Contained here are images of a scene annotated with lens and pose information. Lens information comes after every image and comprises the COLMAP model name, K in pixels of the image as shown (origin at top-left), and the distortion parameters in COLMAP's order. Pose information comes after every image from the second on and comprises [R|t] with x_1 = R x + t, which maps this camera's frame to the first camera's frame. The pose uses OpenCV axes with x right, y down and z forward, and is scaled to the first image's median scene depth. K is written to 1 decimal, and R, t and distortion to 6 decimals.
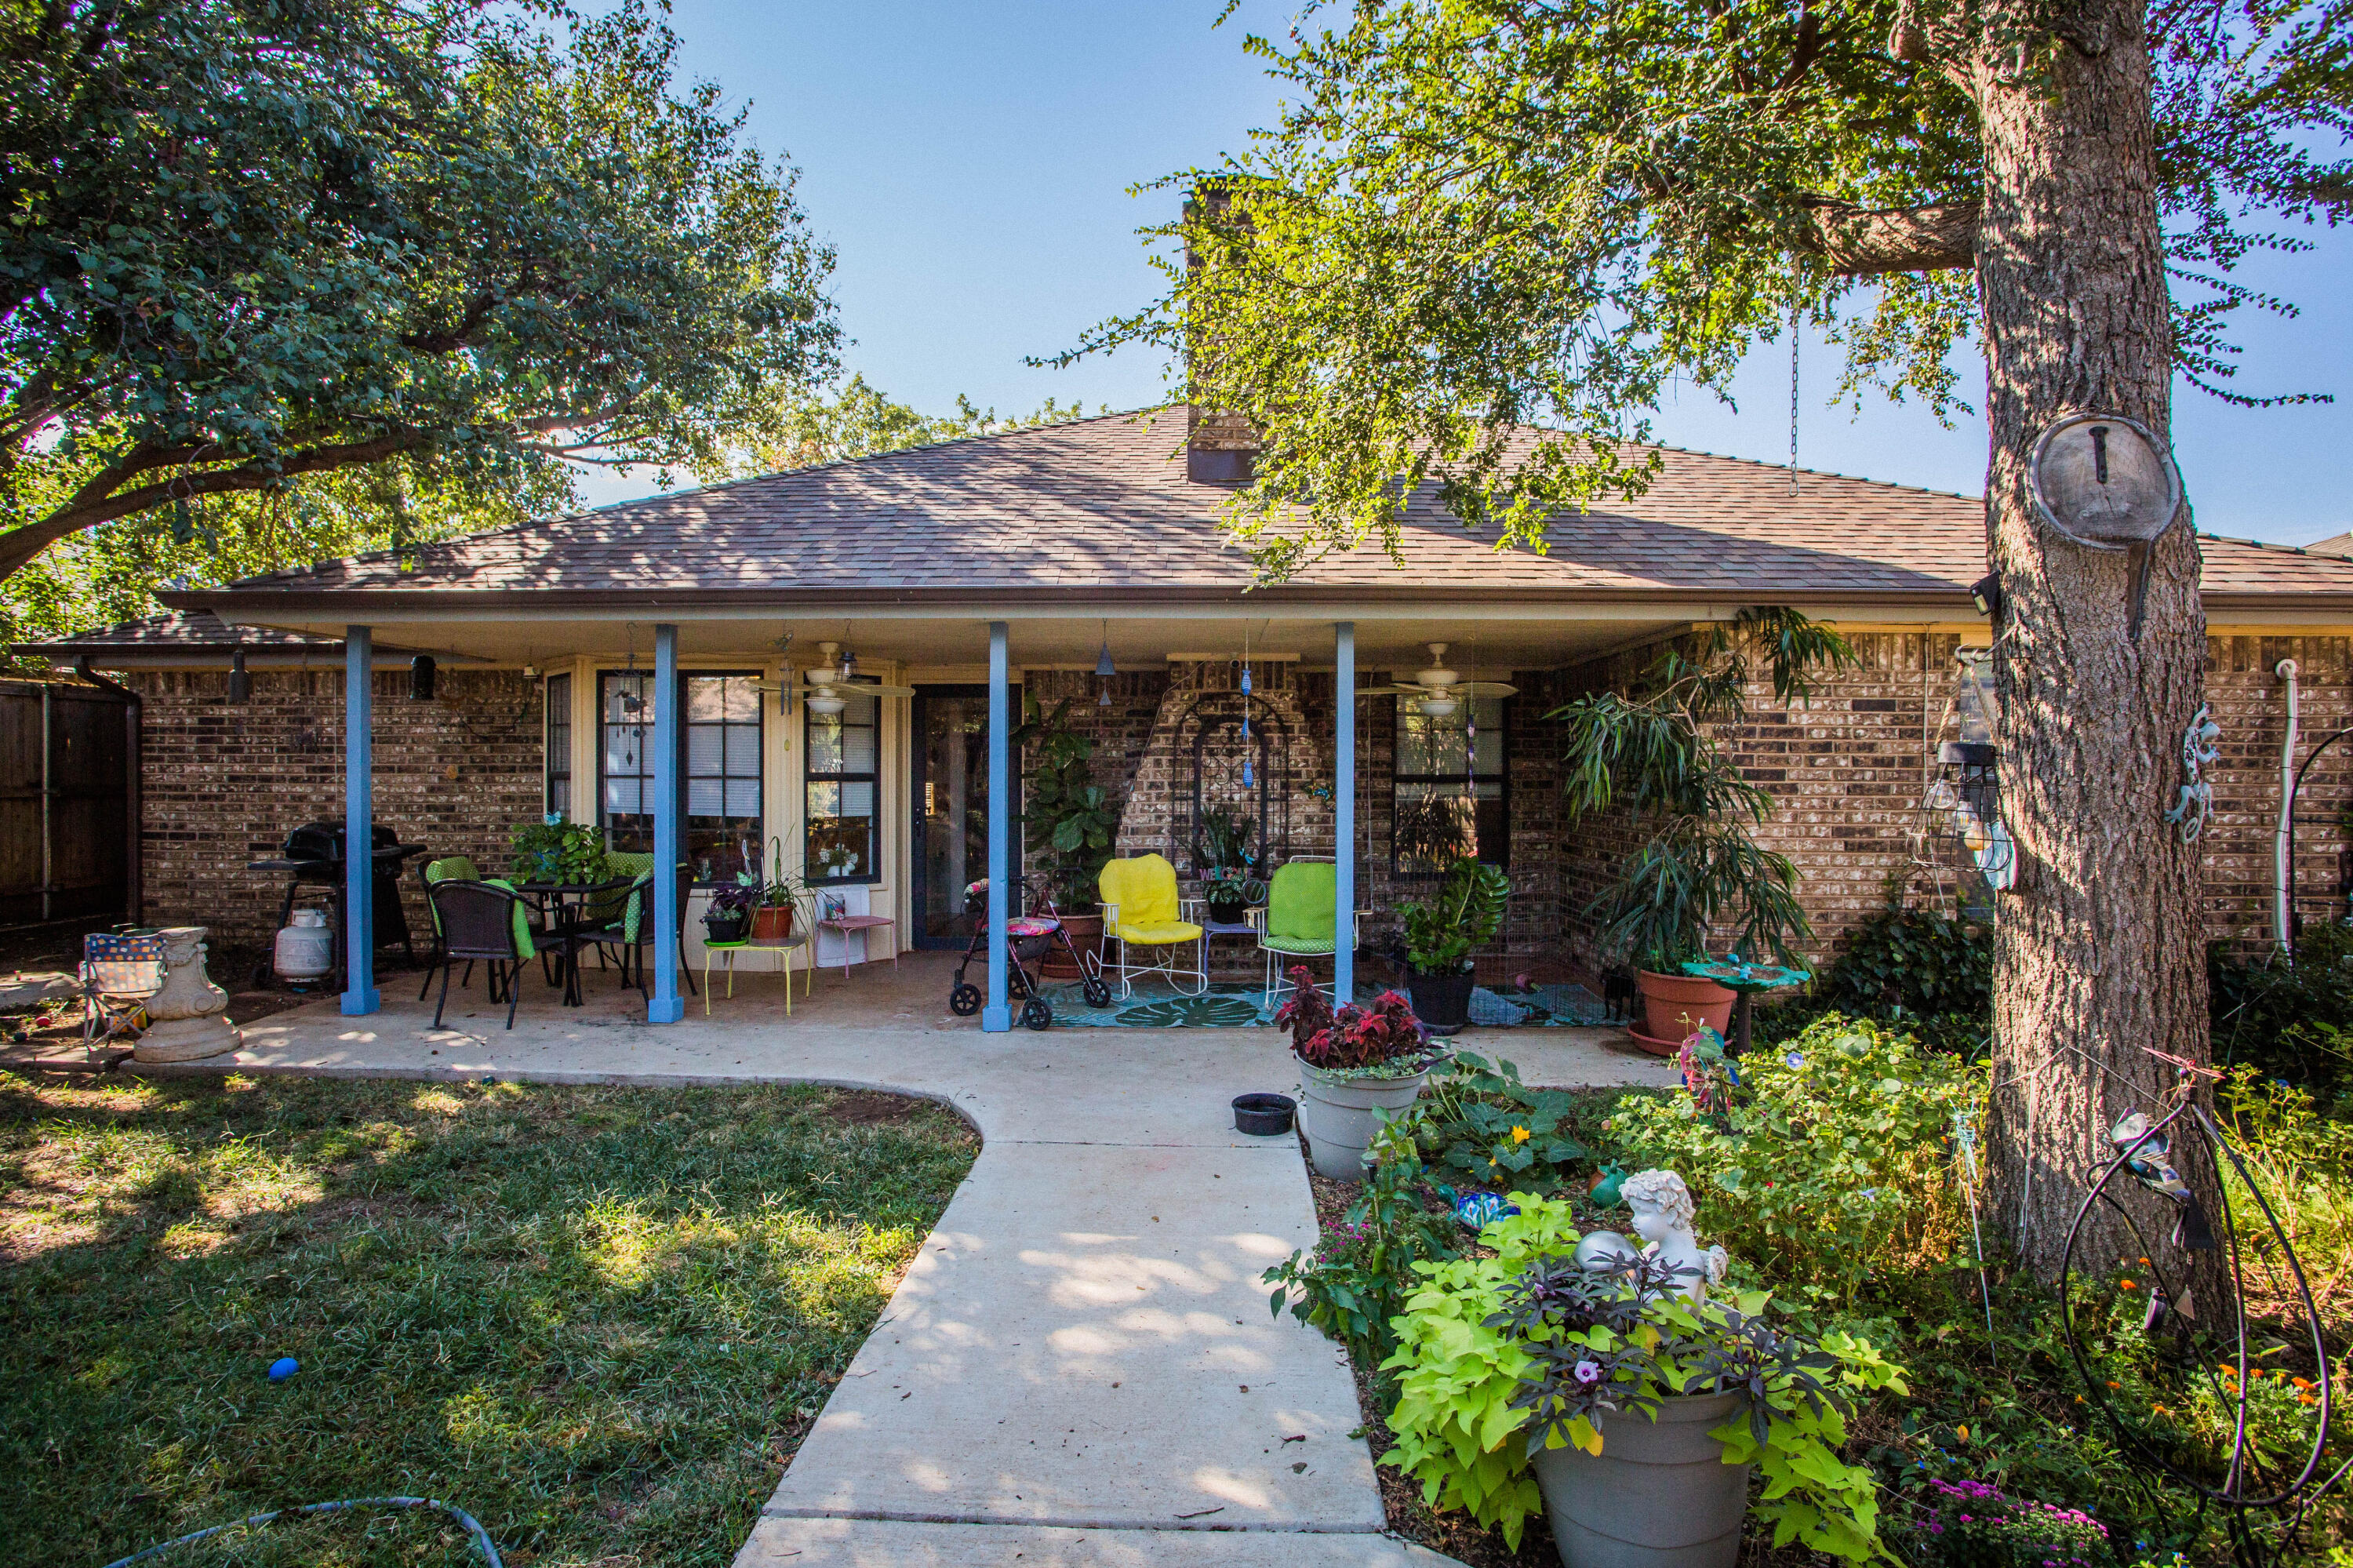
lens RADIAL K [[1162.7, 0, 1171.8], [0, 1162.7, 771.6], [0, 0, 1]] dist [-0.074395, 0.035233]
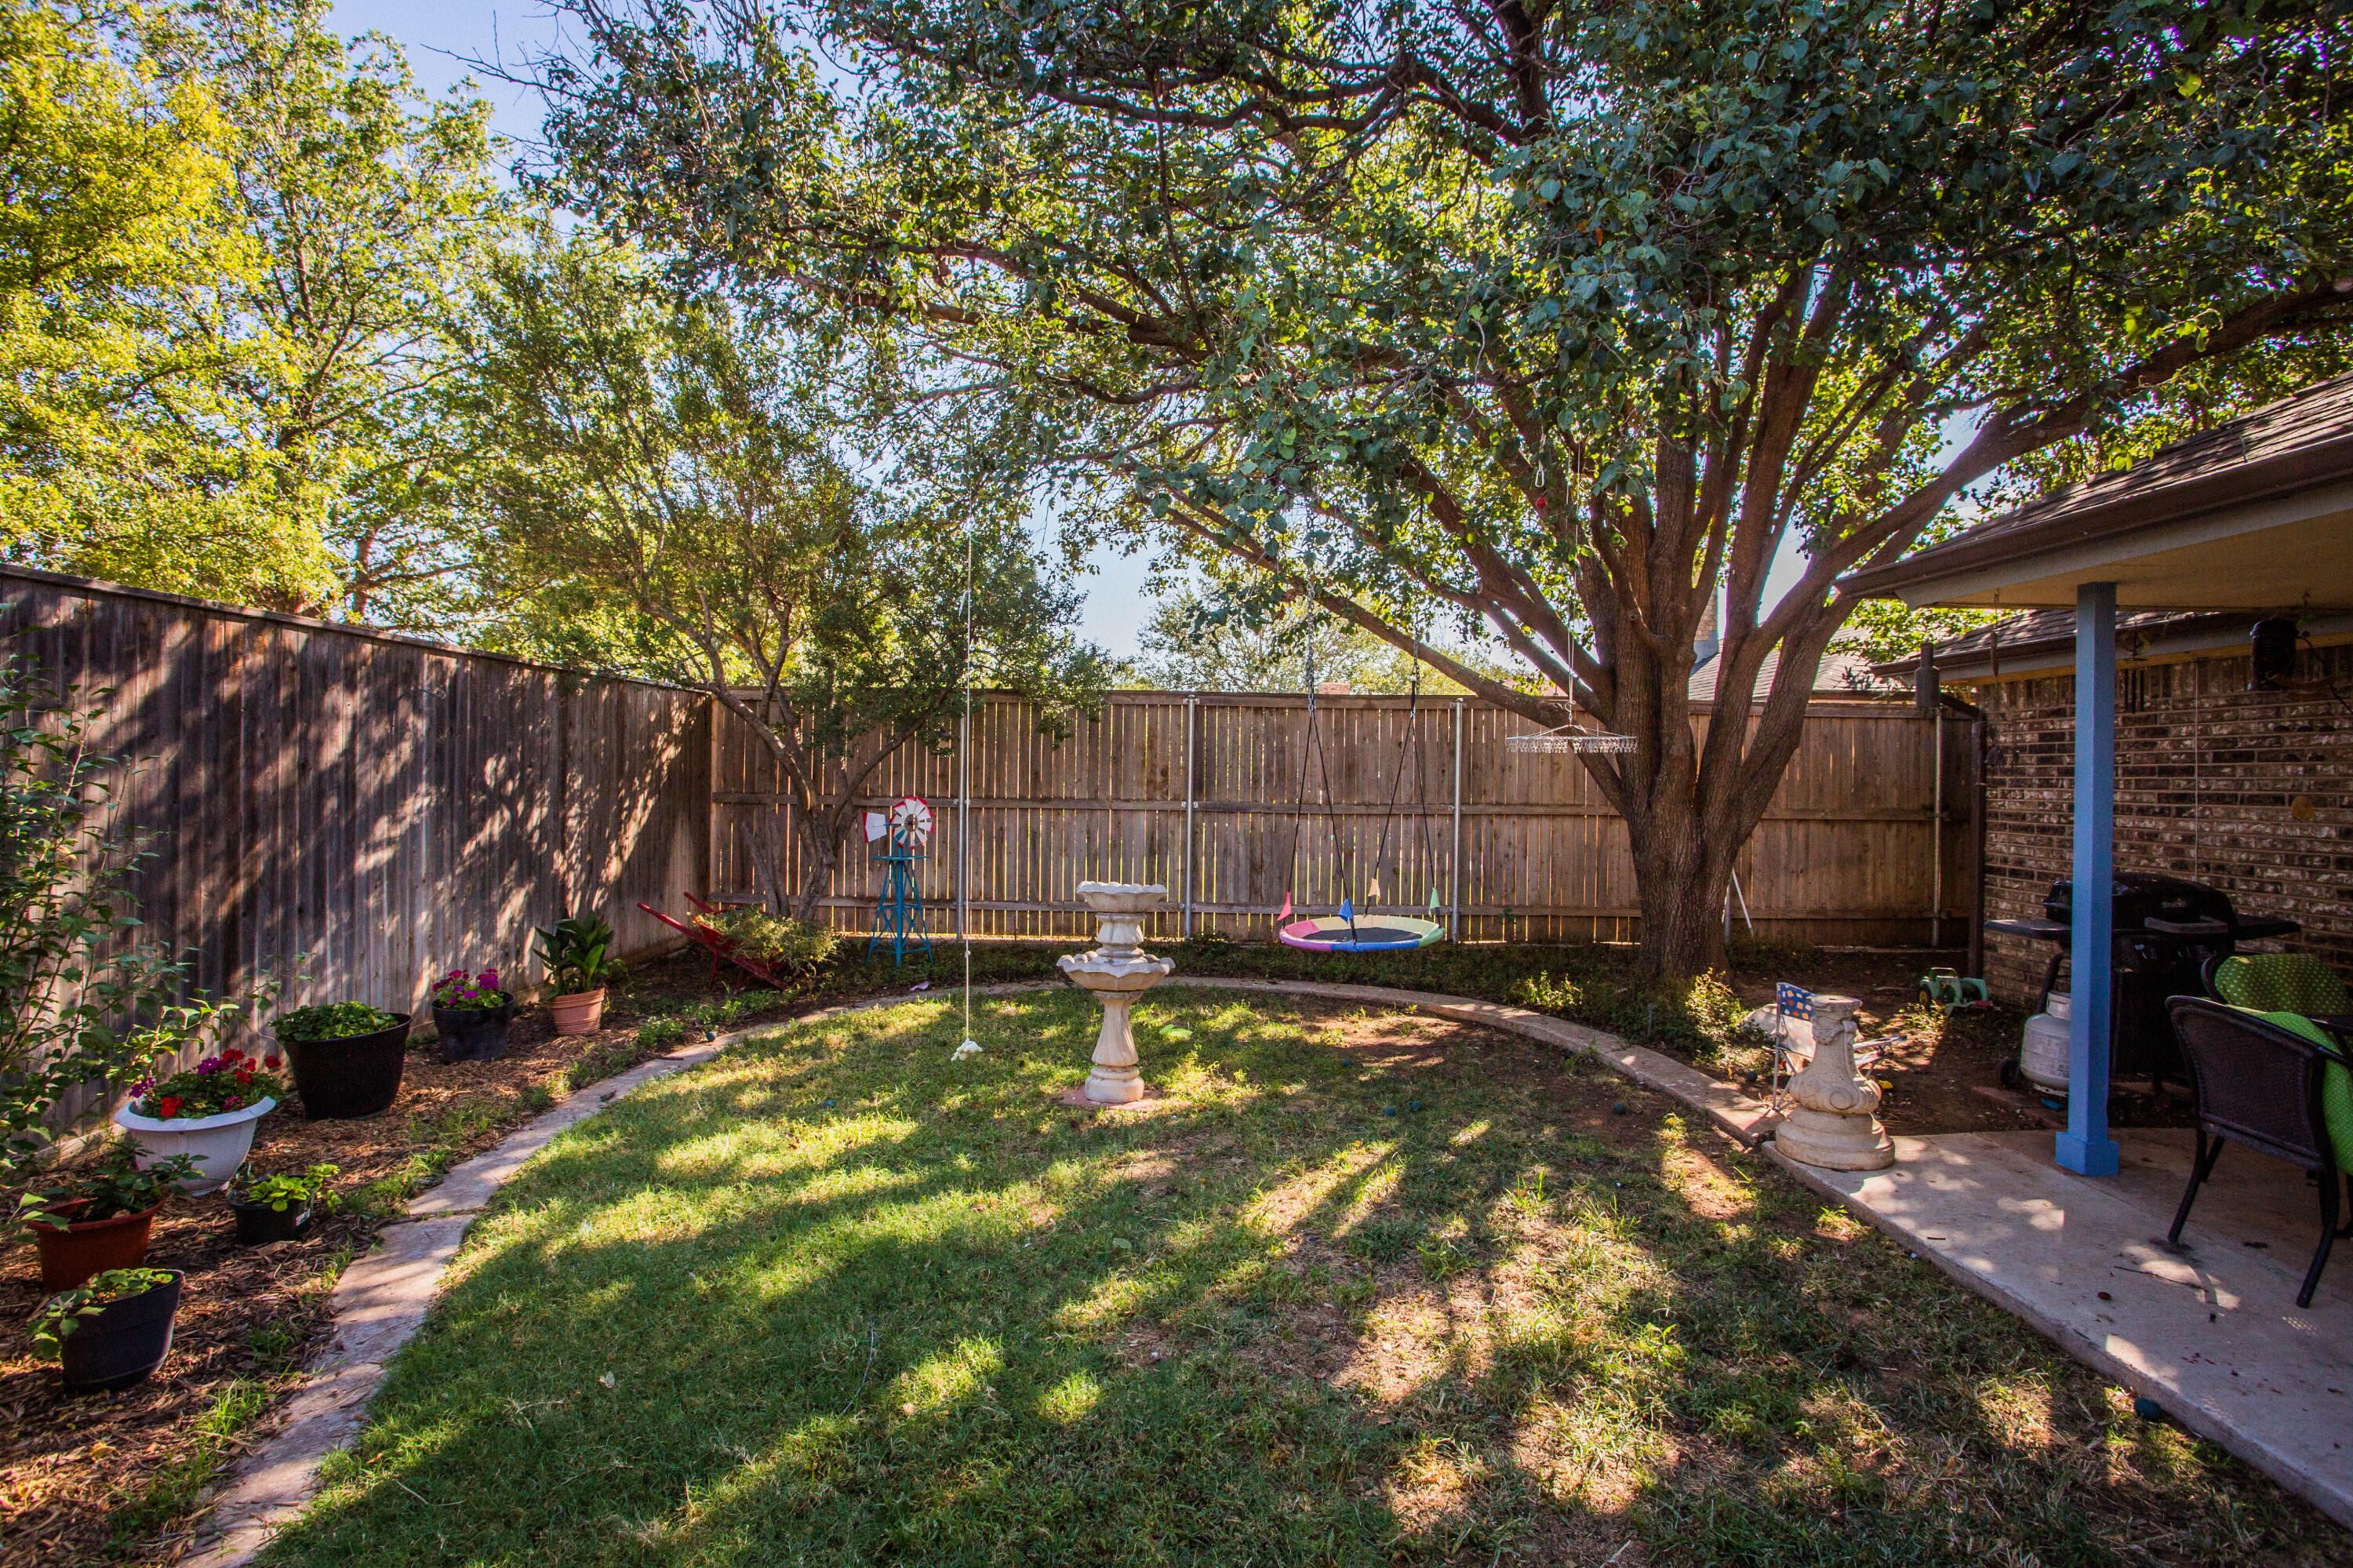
lens RADIAL K [[1162.7, 0, 1171.8], [0, 1162.7, 771.6], [0, 0, 1]] dist [-0.074395, 0.035233]
pose [[0.052784, -0.003500, -0.998600, -0.071412], [-0.018149, 0.999825, -0.004464, -0.004067], [0.998441, 0.018359, 0.052711, 0.317506]]
